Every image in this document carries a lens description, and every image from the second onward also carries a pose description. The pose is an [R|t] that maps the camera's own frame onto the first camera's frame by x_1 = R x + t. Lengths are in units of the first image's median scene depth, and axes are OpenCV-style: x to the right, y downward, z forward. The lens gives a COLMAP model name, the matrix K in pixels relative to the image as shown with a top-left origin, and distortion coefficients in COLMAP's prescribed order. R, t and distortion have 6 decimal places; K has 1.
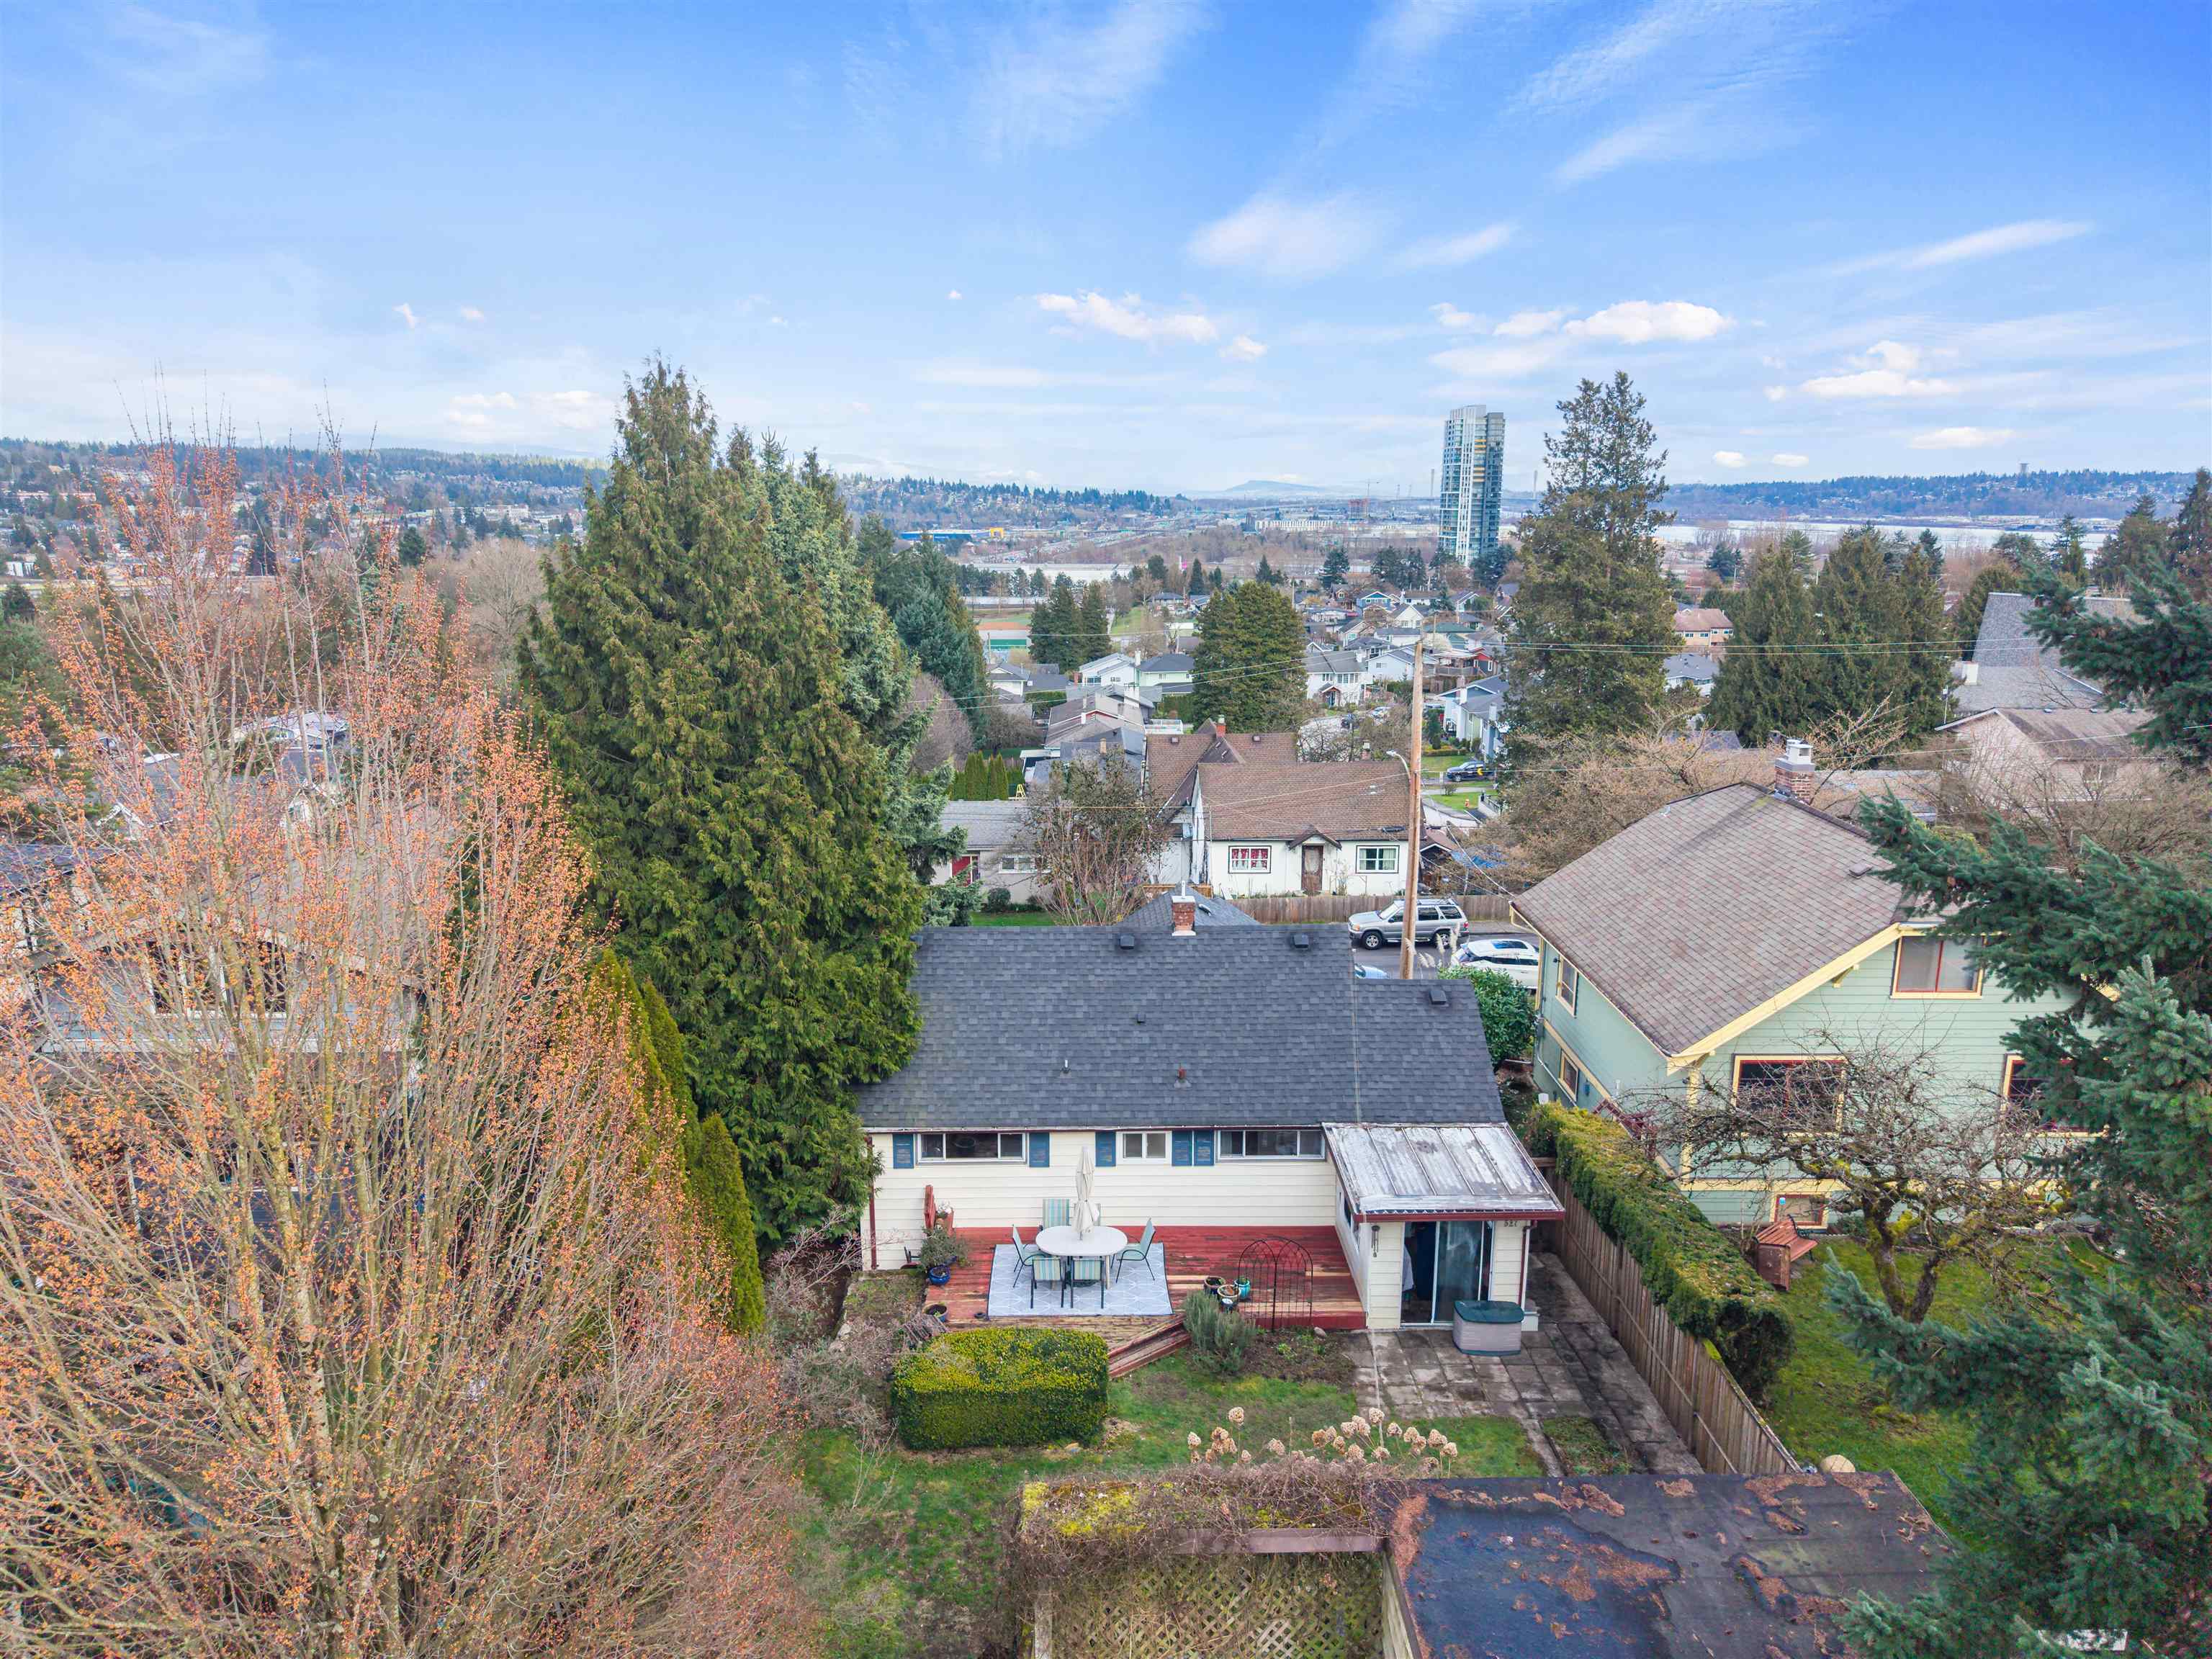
lens RADIAL K [[1457.3, 0, 1106.0], [0, 1457.3, 829.5], [0, 0, 1]] dist [0.084906, -0.191191]
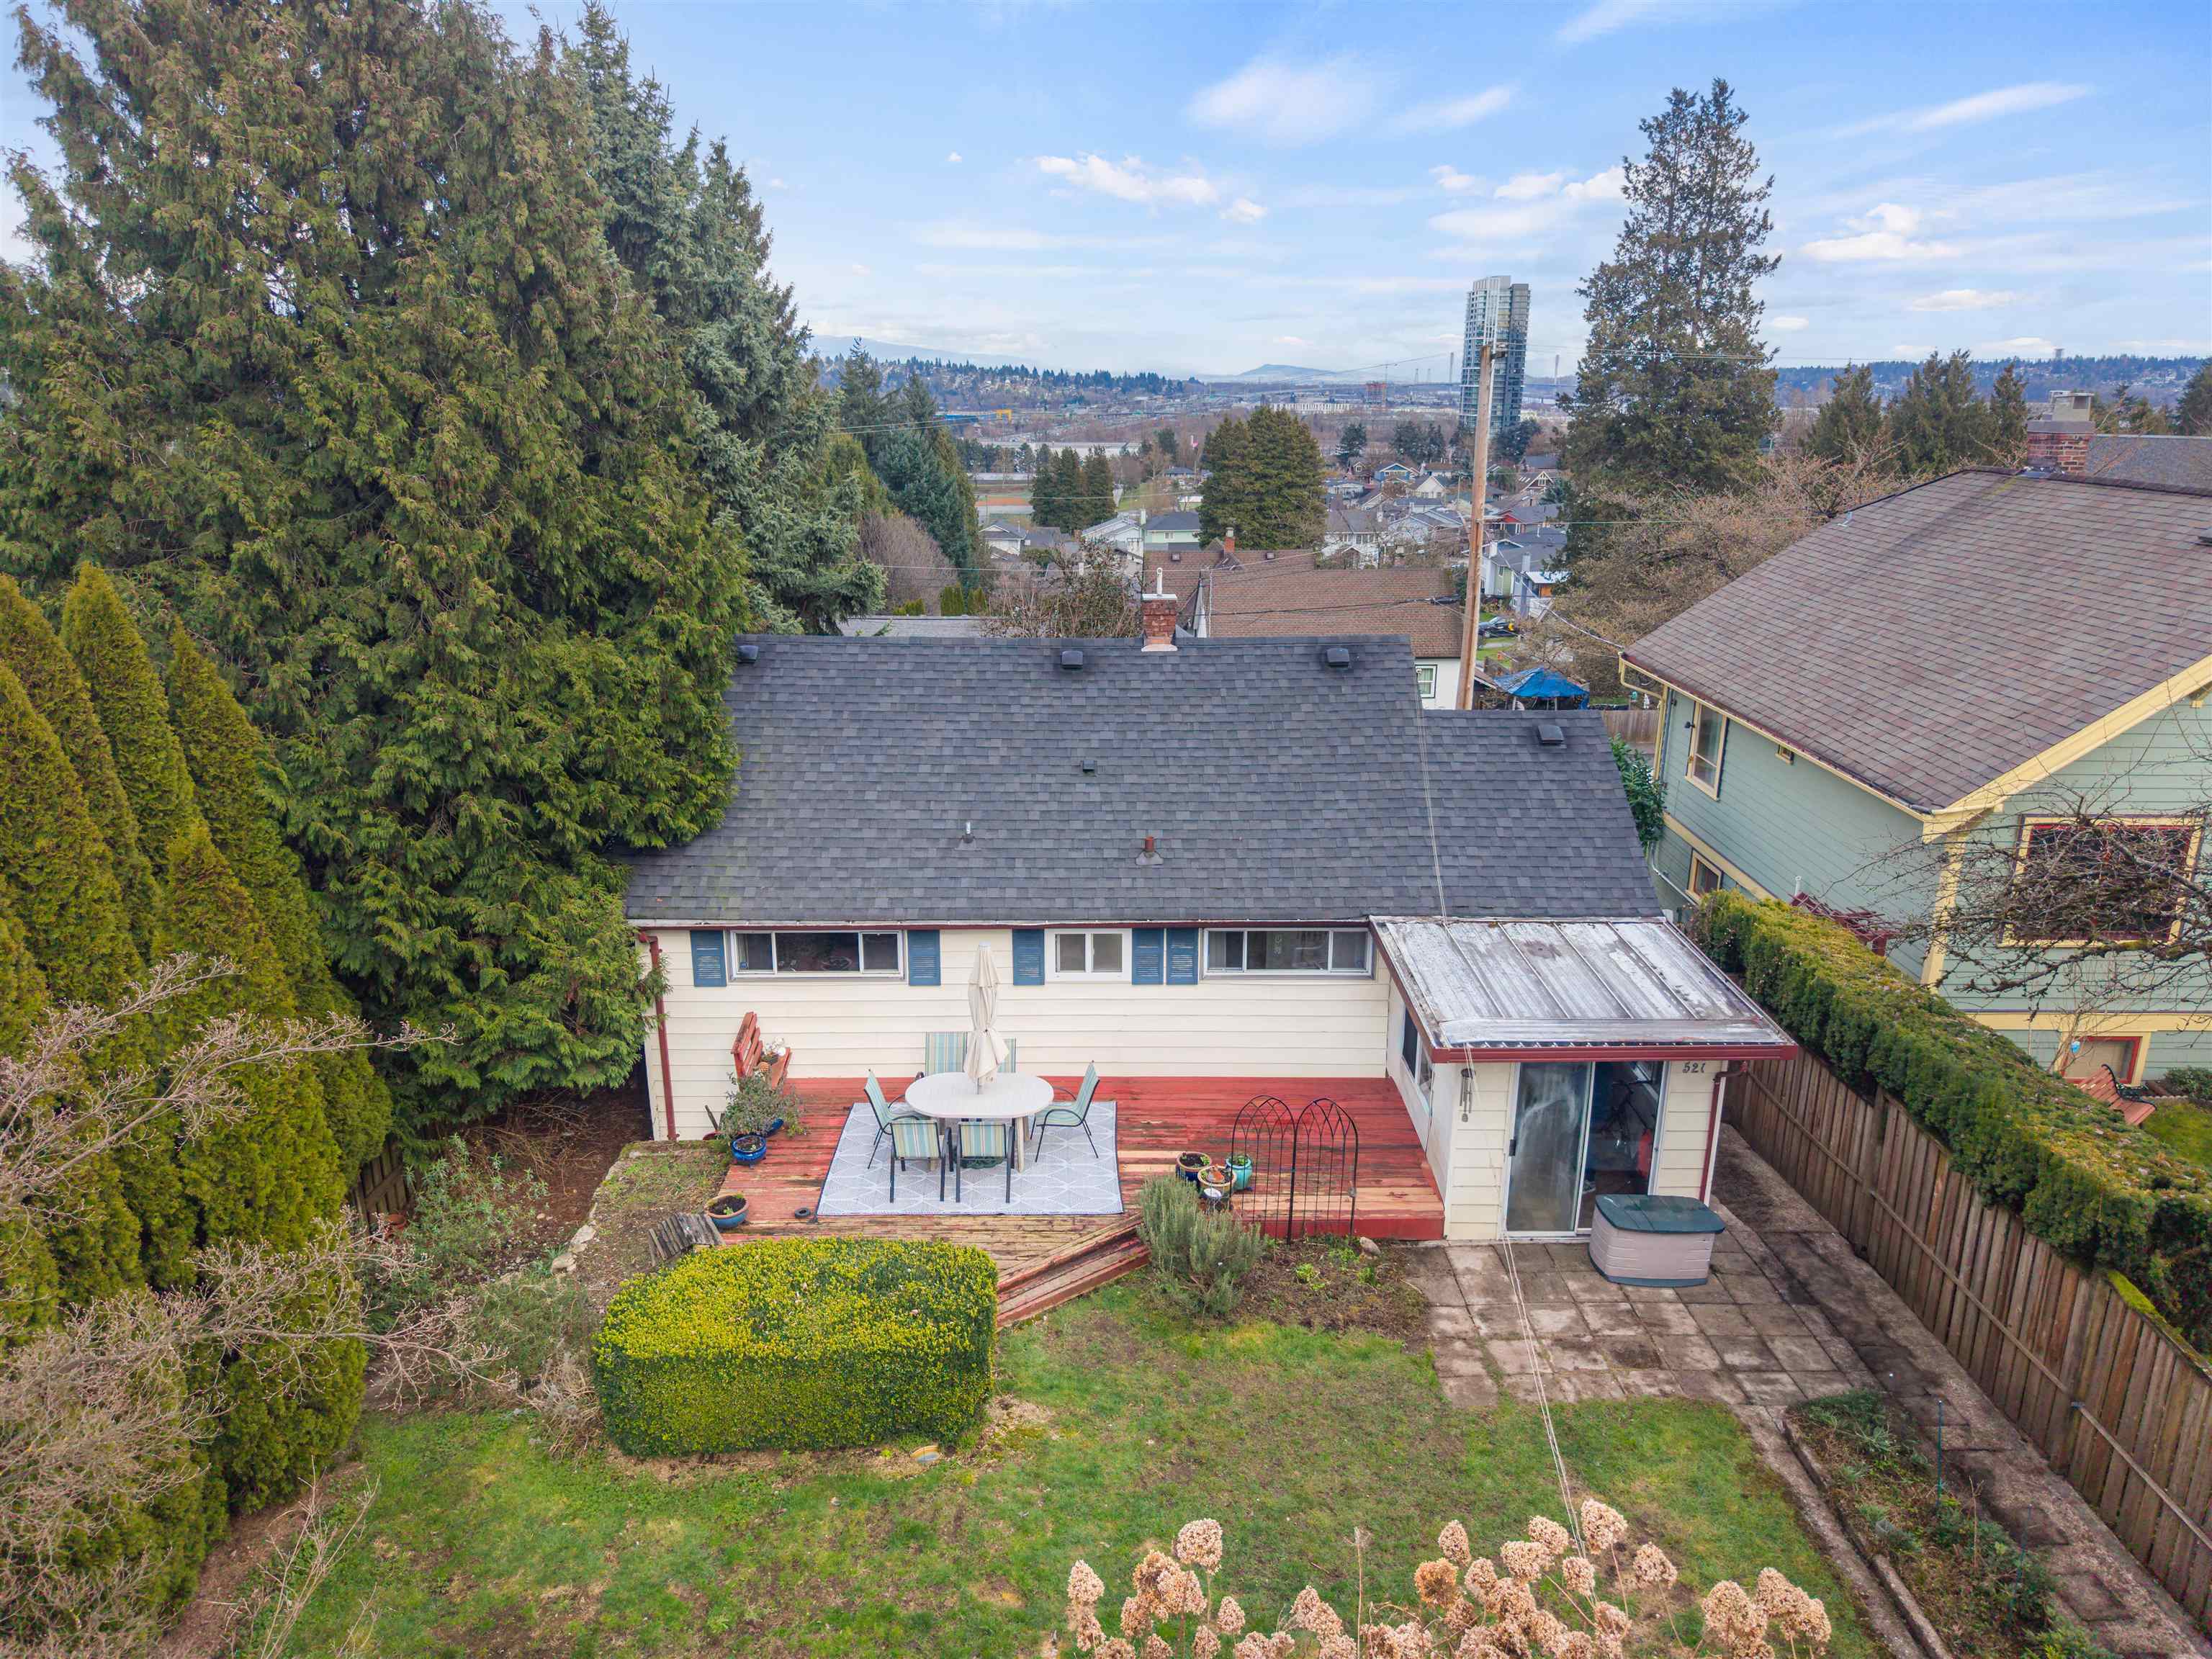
lens RADIAL K [[1459.7, 0, 1103.8], [0, 1459.7, 824.4], [0, 0, 1]] dist [0.057232, -0.086444]
pose [[0.999959, 0.004439, -0.007923, 0.039125], [-0.003879, 0.997579, 0.069438, 0.120901], [0.008212, -0.069404, 0.997555, 0.384962]]
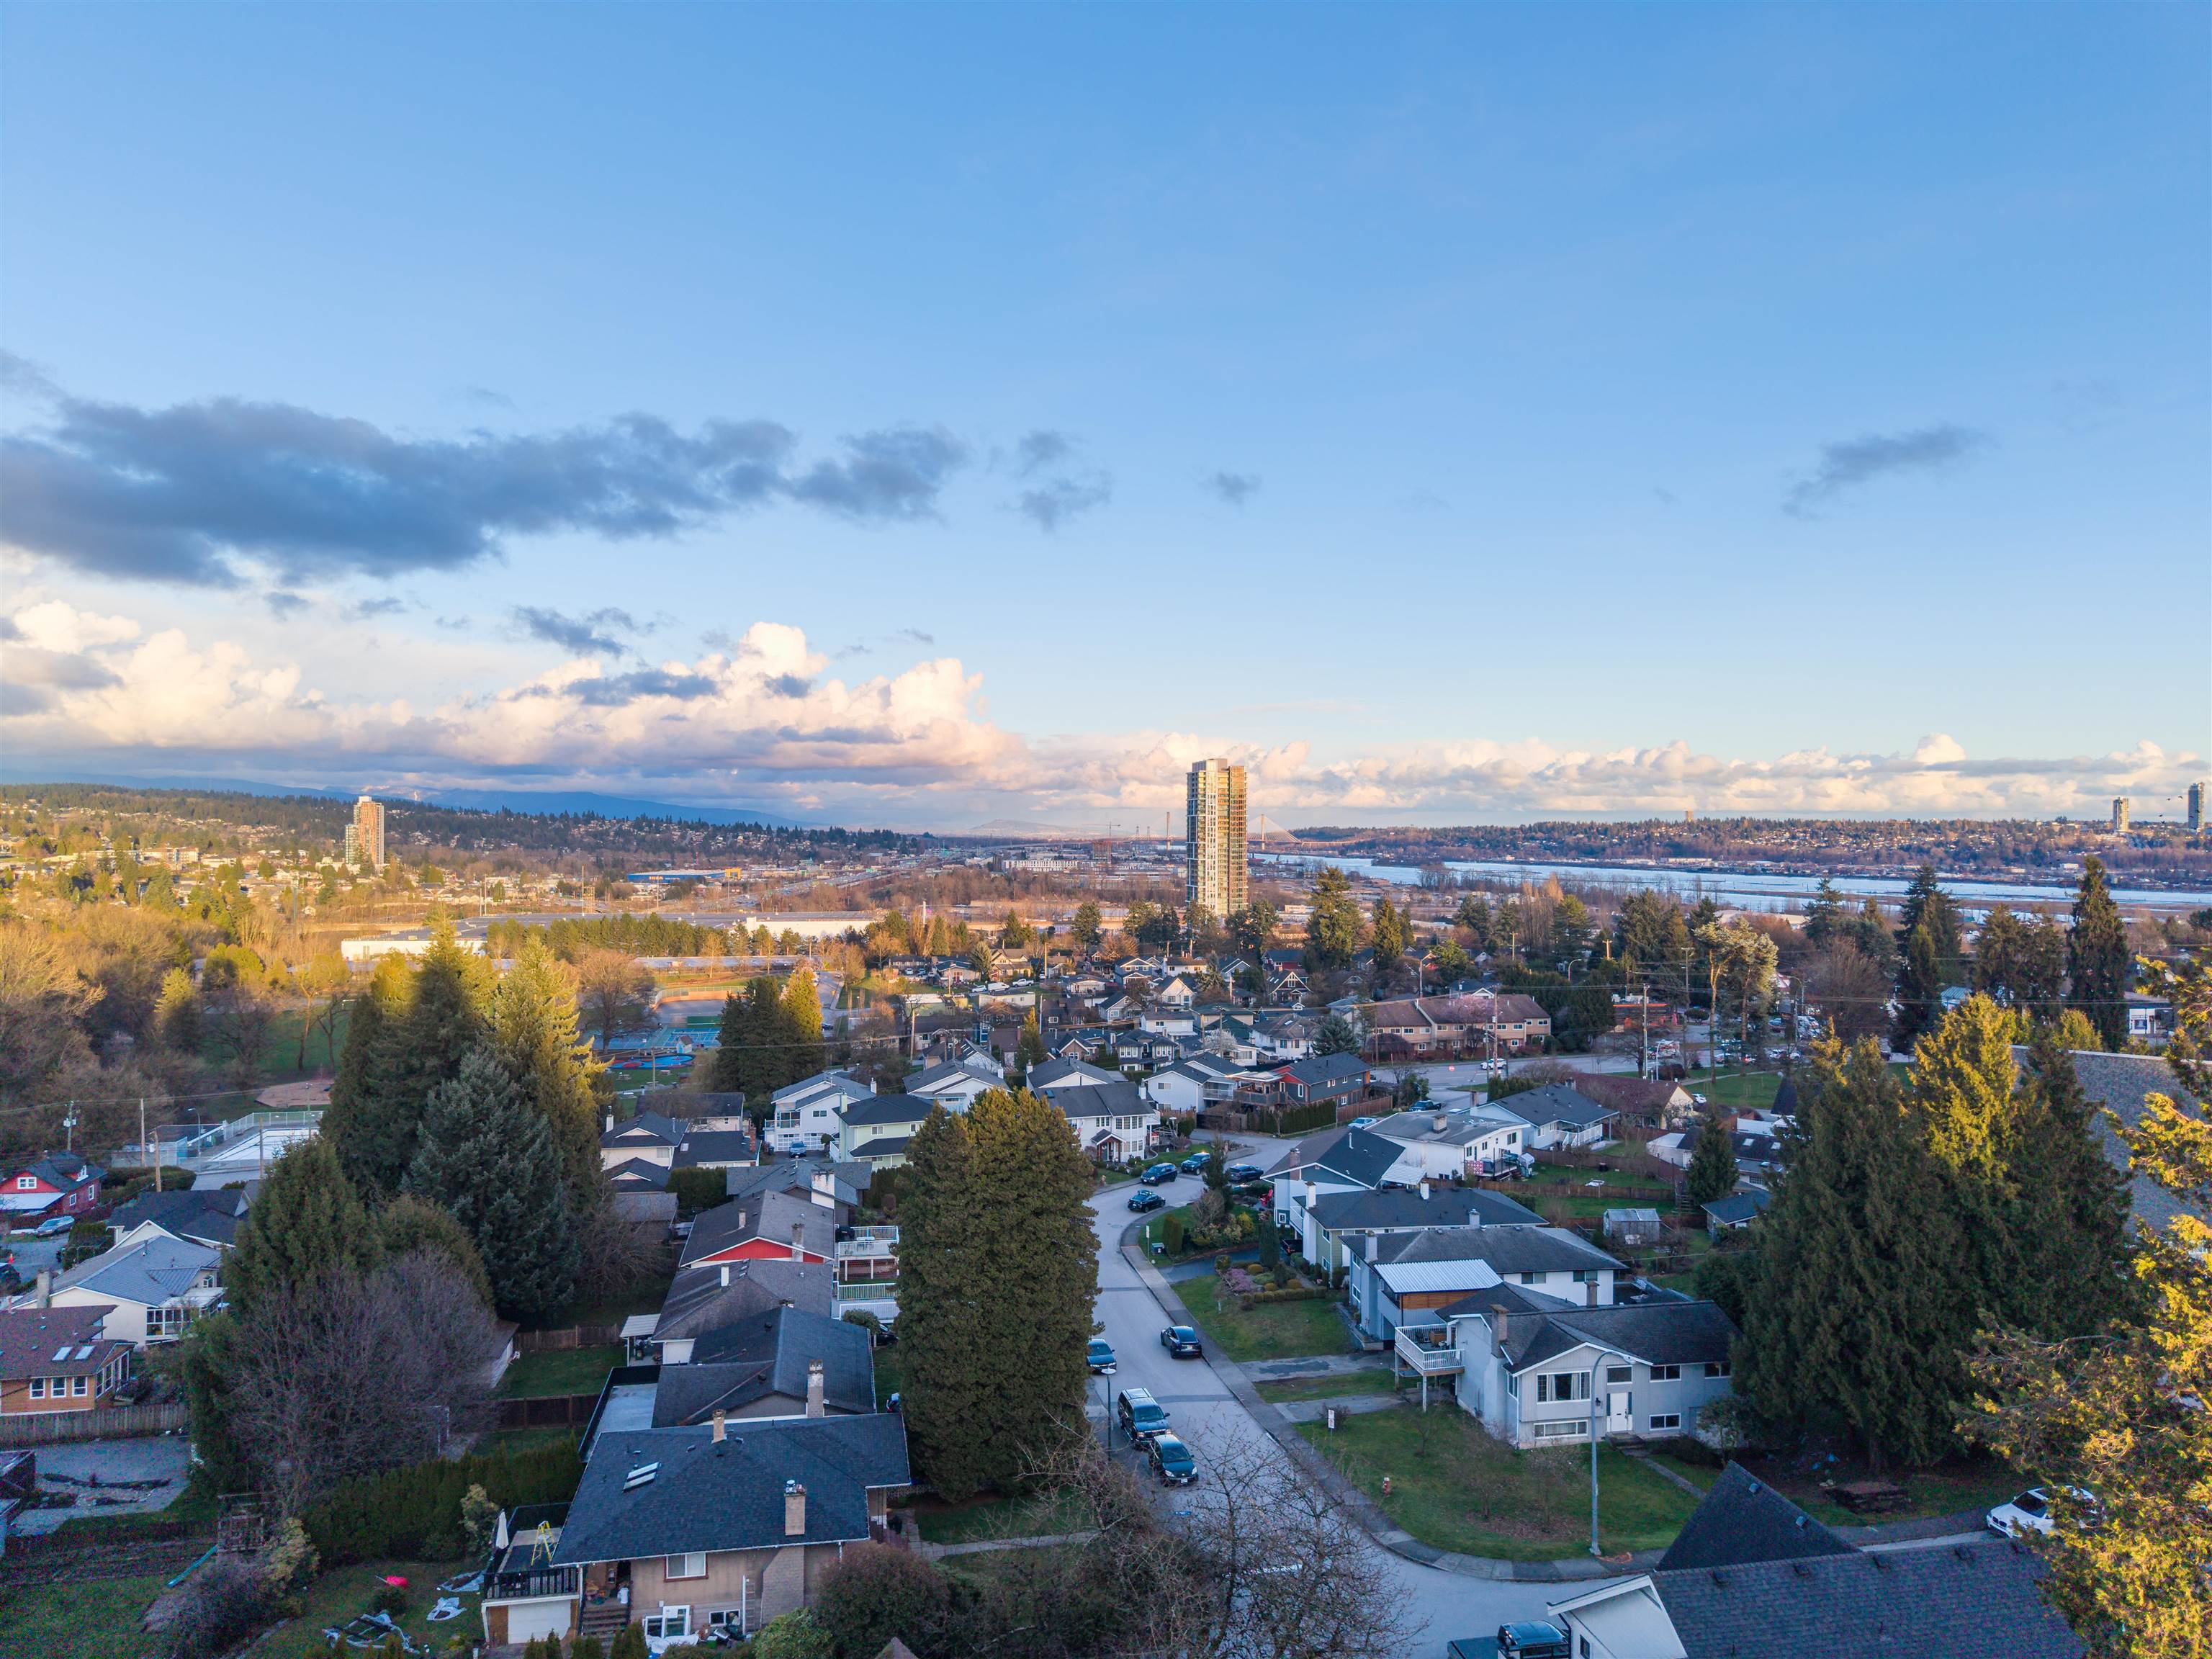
lens RADIAL K [[1457.3, 0, 1106.0], [0, 1457.3, 829.5], [0, 0, 1]] dist [0.084906, -0.191191]
pose [[0.985429, 0.008365, 0.169883, 0.201068], [0.030069, 0.974490, -0.222406, -0.655577], [-0.167409, 0.224274, 0.960039, 1.965934]]
